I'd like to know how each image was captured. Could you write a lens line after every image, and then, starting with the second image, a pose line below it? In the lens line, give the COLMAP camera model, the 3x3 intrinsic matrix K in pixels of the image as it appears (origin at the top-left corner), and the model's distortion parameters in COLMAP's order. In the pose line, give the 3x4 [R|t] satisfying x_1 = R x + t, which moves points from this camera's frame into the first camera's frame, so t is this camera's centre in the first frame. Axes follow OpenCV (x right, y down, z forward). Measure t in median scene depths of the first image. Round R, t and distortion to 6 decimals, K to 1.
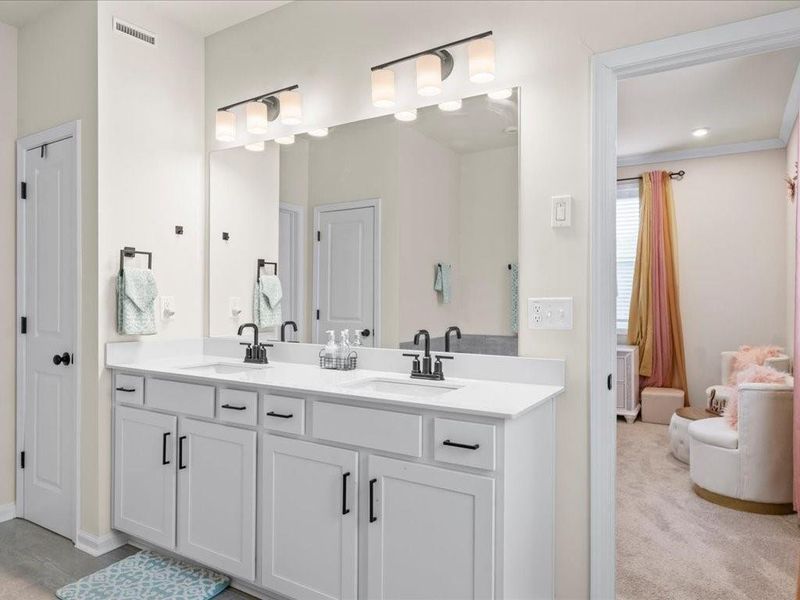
lens RADIAL K [[513.9, 0, 402.0], [0, 513.9, 303.3], [0, 0, 1]] dist [-0.001512, -0.001351]
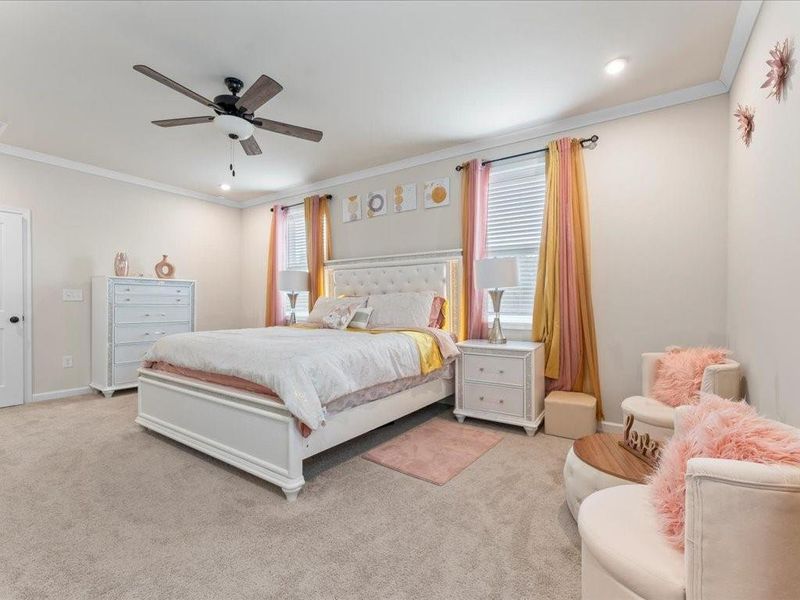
lens RADIAL K [[362.5, 0, 393.2], [0, 362.5, 308.1], [0, 0, 1]] dist [-0.007663, 0.002848]
pose [[0.999087, -0.001528, -0.042704, 0.242579], [0.002021, 0.999932, 0.011497, 0.016968], [0.042683, -0.011572, 0.999022, 0.395618]]
